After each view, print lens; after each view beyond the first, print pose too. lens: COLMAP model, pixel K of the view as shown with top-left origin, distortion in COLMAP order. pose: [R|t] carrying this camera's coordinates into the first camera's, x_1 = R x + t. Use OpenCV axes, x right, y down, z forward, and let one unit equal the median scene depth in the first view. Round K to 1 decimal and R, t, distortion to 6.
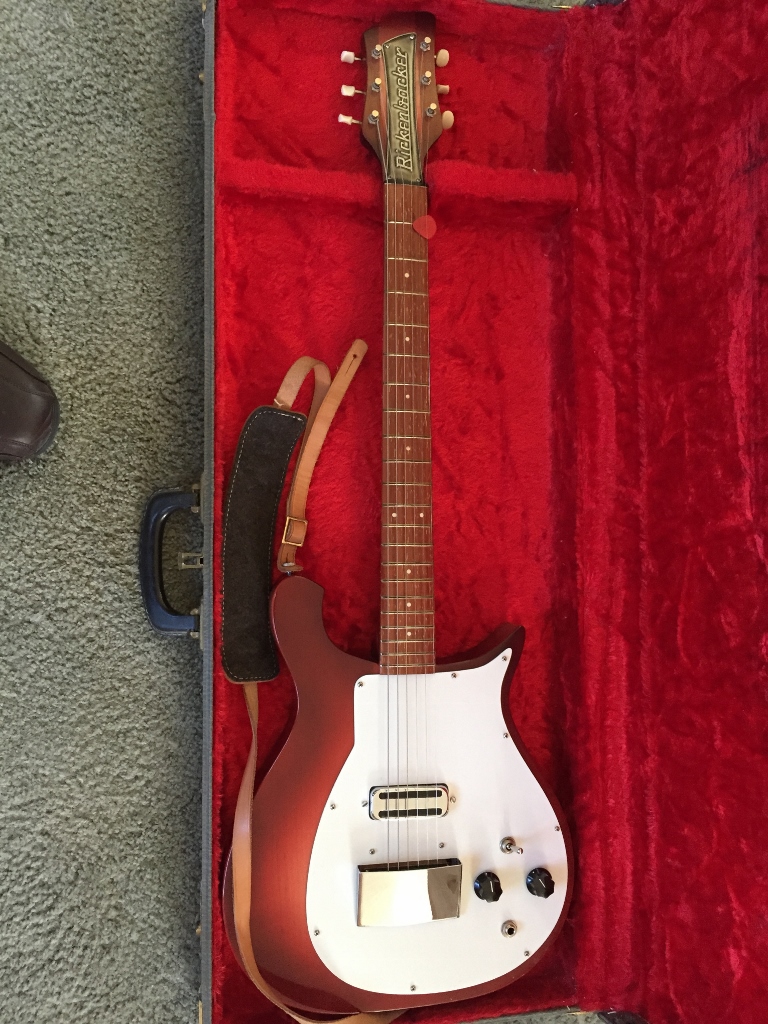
lens RADIAL K [[885.7, 0, 383.9], [0, 885.7, 512.2], [0, 0, 1]] dist [0.059554, -0.083354]
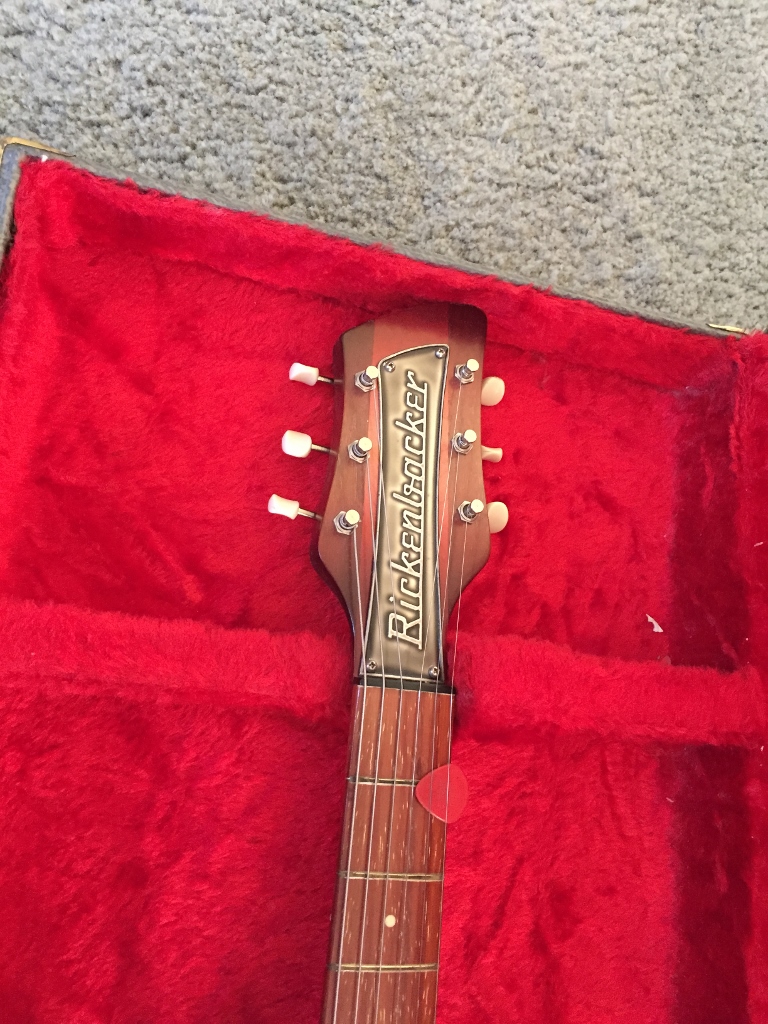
lens RADIAL K [[885.7, 0, 387.0], [0, 885.7, 516.4], [0, 0, 1]] dist [0.059554, -0.083354]
pose [[0.989335, 0.112916, 0.092009, -0.032308], [-0.094791, 0.978740, -0.181885, -0.360115], [-0.110591, 0.171224, 0.979006, 0.556637]]
